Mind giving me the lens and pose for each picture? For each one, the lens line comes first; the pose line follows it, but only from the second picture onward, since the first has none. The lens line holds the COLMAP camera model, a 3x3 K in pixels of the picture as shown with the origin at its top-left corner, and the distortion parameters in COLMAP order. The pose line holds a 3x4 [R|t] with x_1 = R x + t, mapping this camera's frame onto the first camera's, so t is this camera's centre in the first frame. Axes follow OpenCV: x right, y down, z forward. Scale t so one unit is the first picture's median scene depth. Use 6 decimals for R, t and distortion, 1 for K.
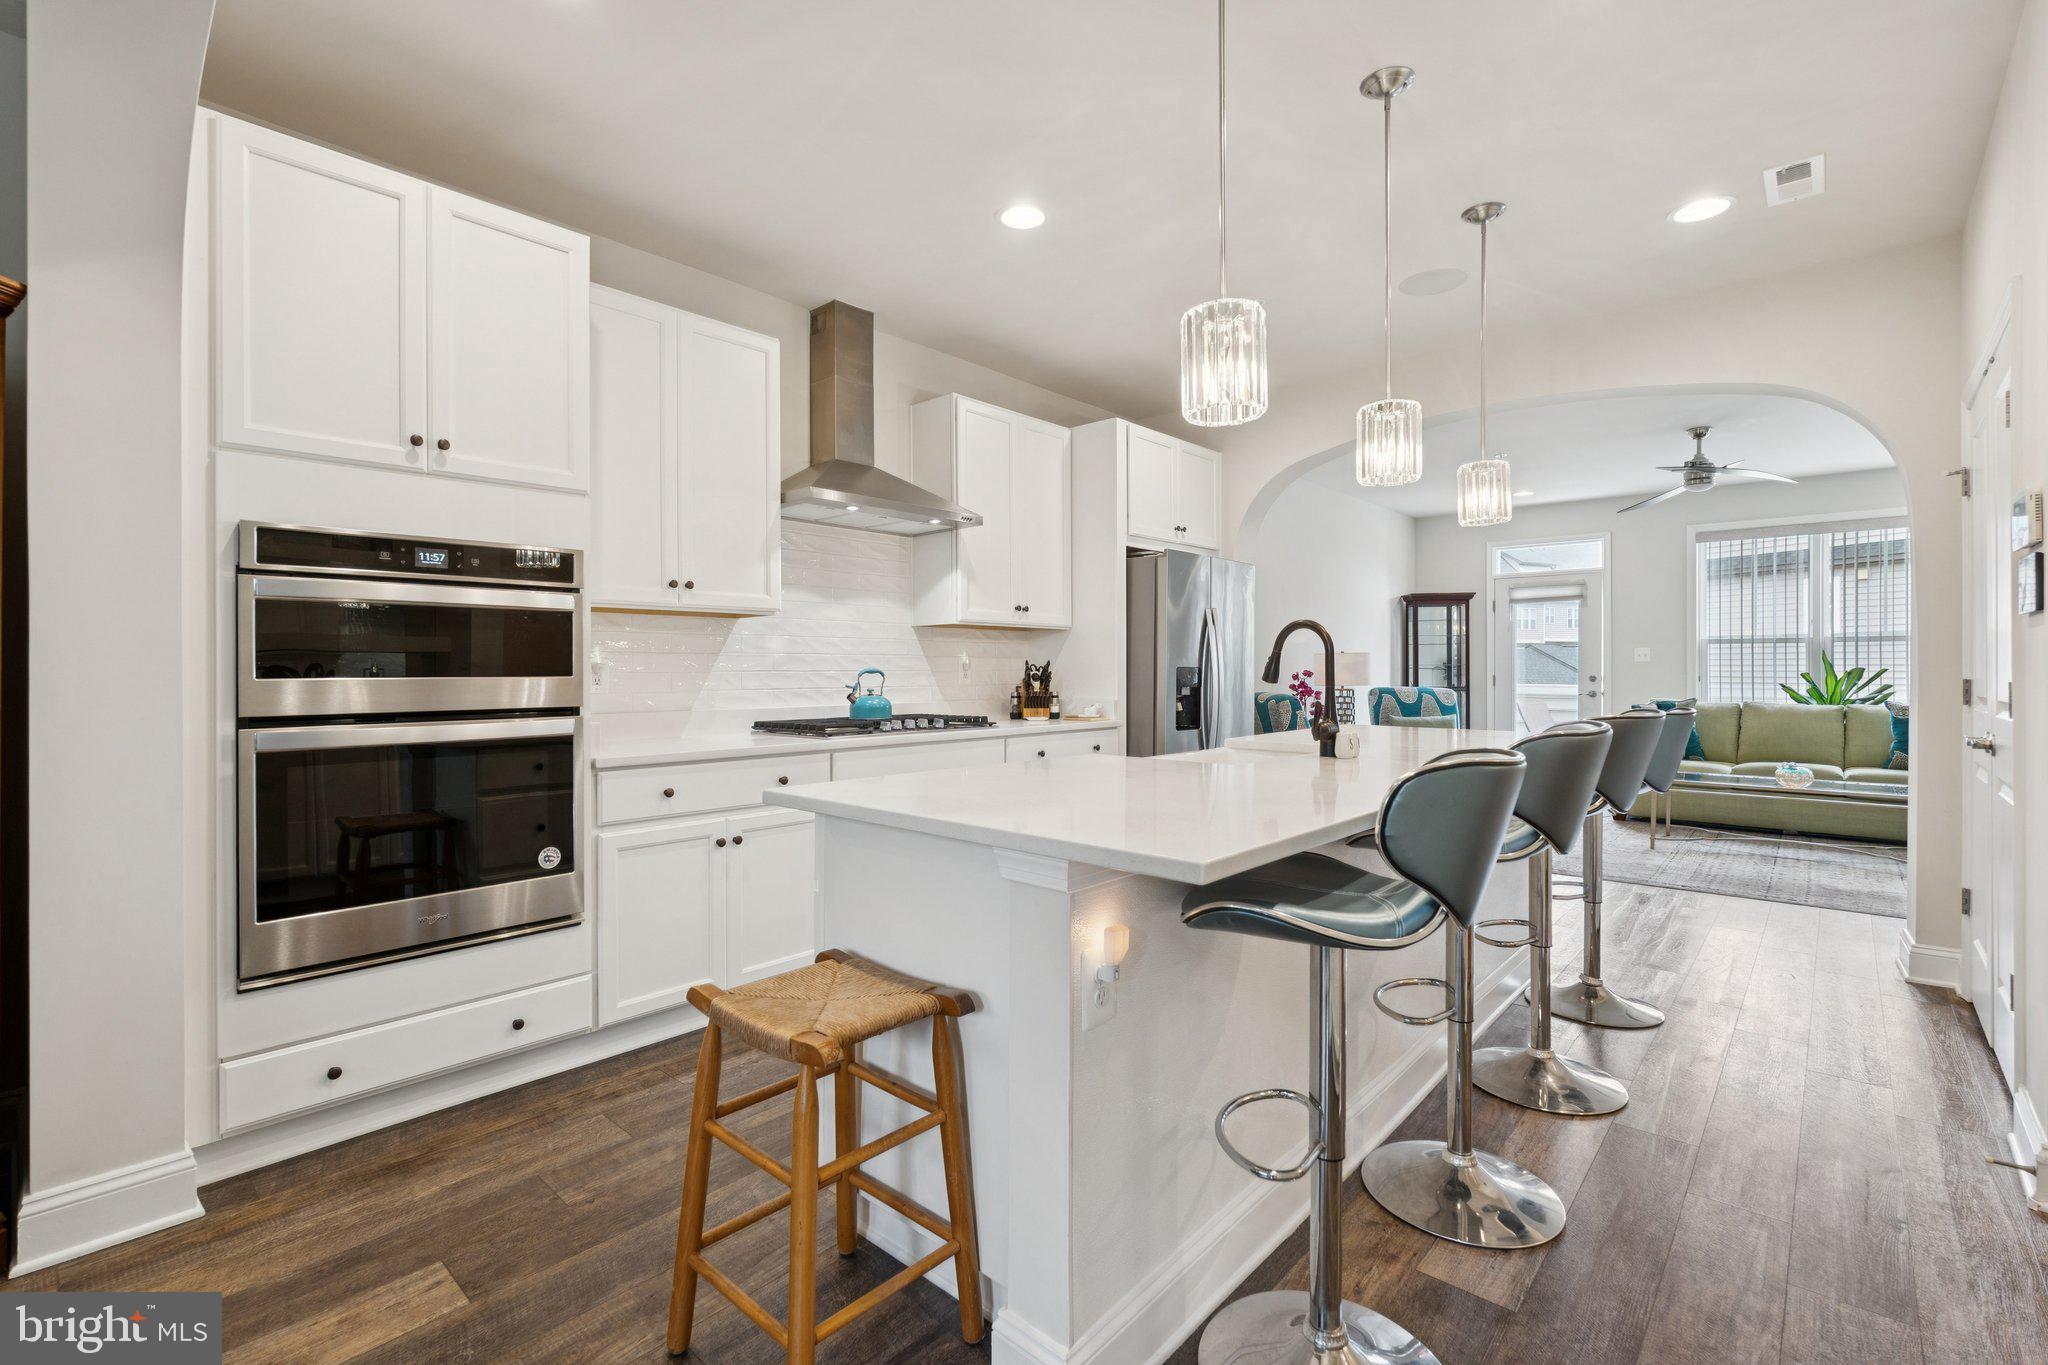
lens RADIAL K [[907.2, 0, 1009.0], [0, 907.2, 671.9], [0, 0, 1]] dist [-0.004551, 0.000631]
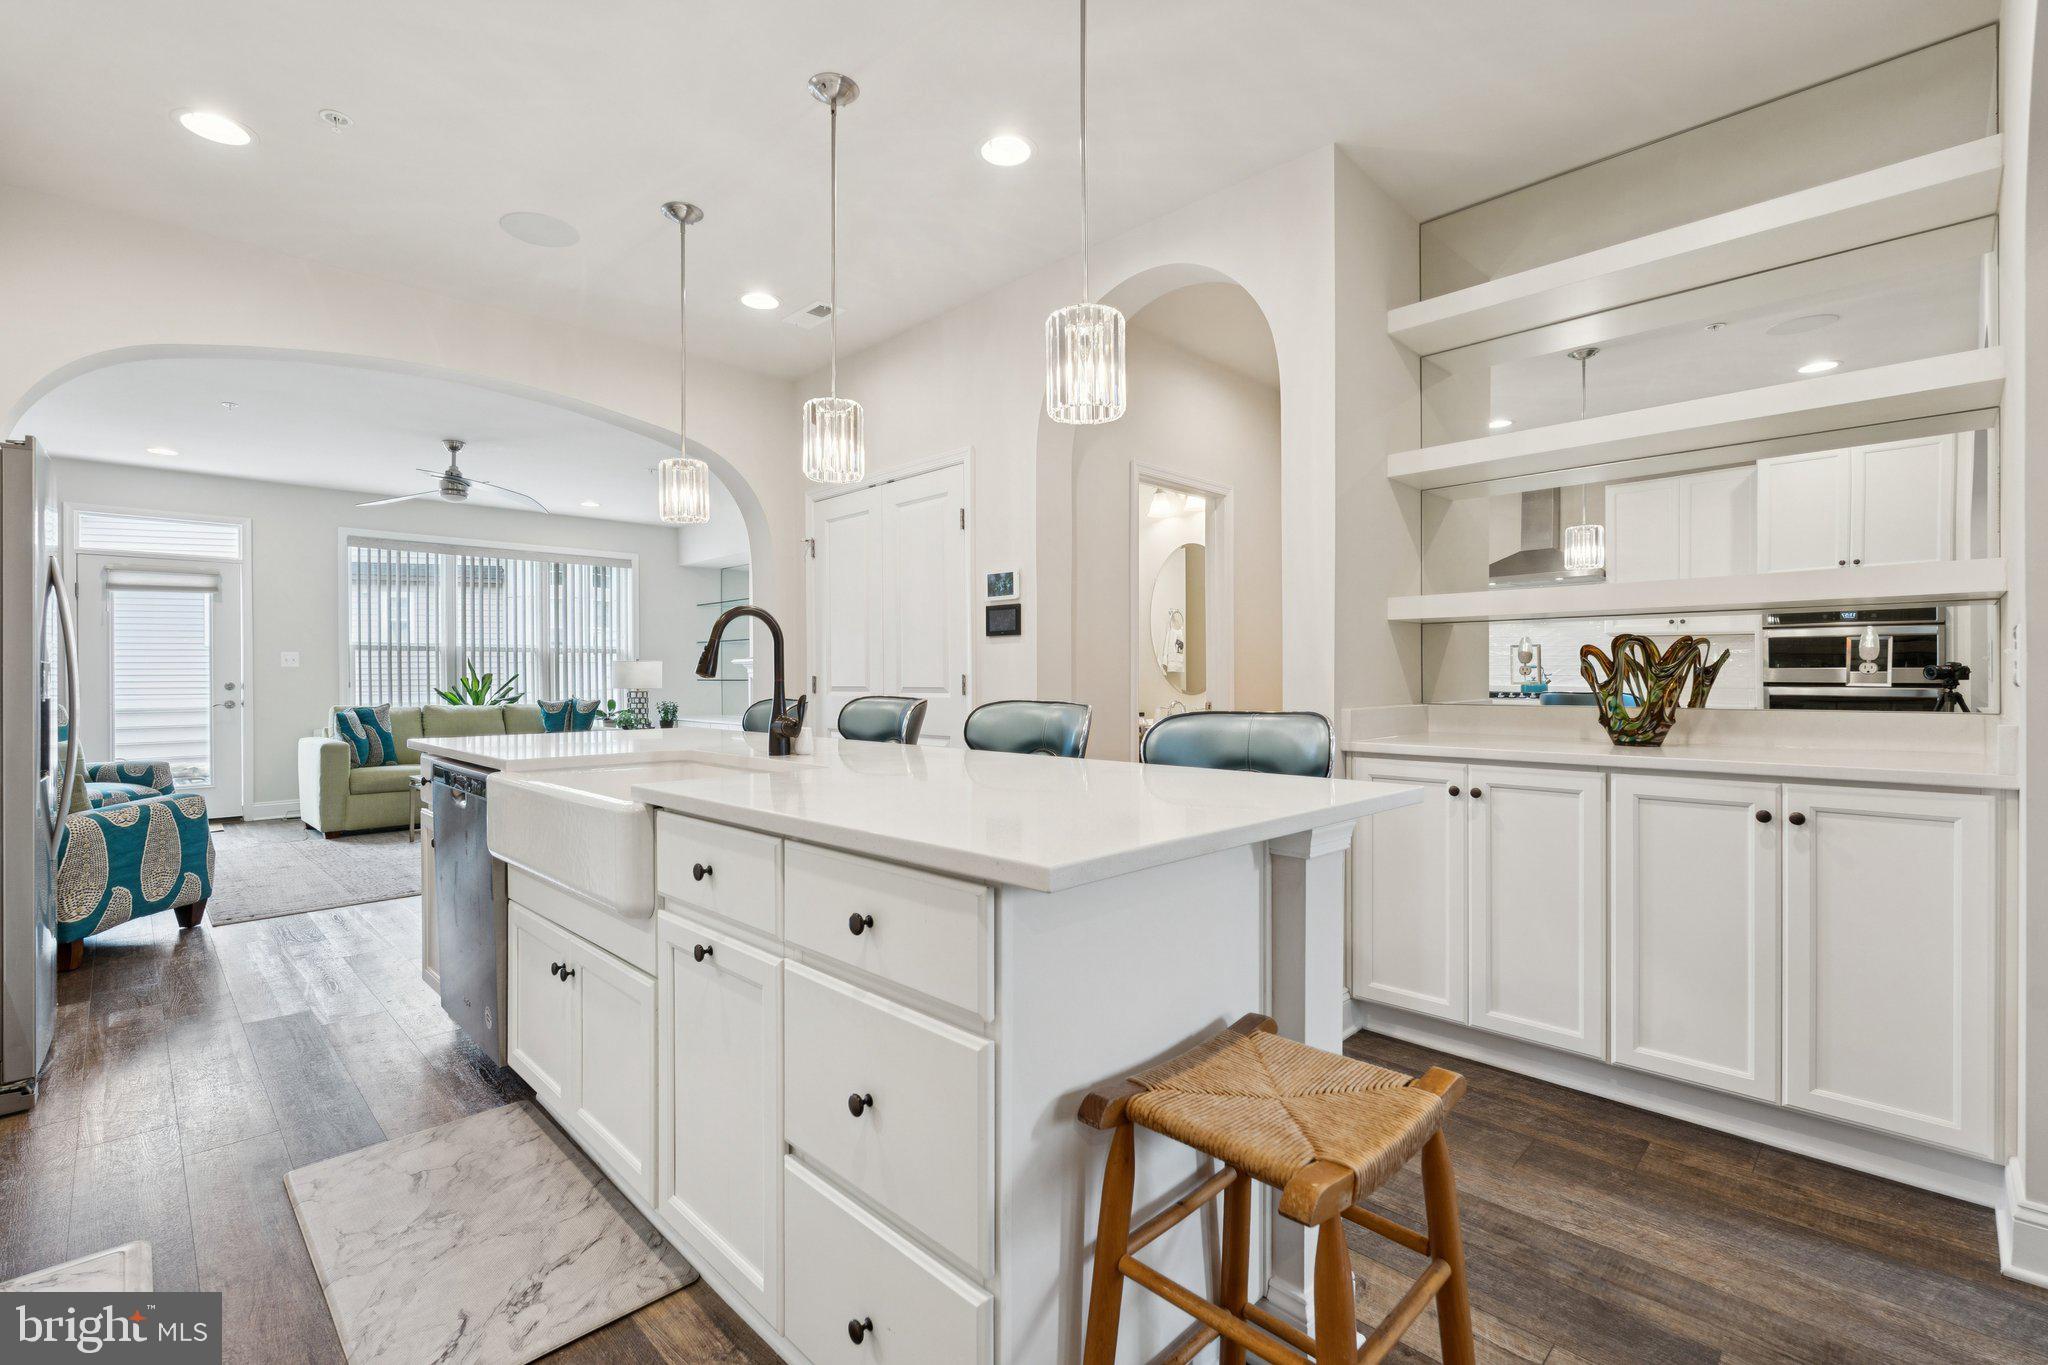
lens RADIAL K [[907.2, 0, 1017.5], [0, 907.2, 683.6], [0, 0, 1]] dist [-0.004551, 0.000631]
pose [[0.054601, -0.006674, 0.998486, -0.242588], [0.007316, 0.999953, 0.006284, 0.007385], [-0.998481, 0.006962, 0.054648, 0.297916]]
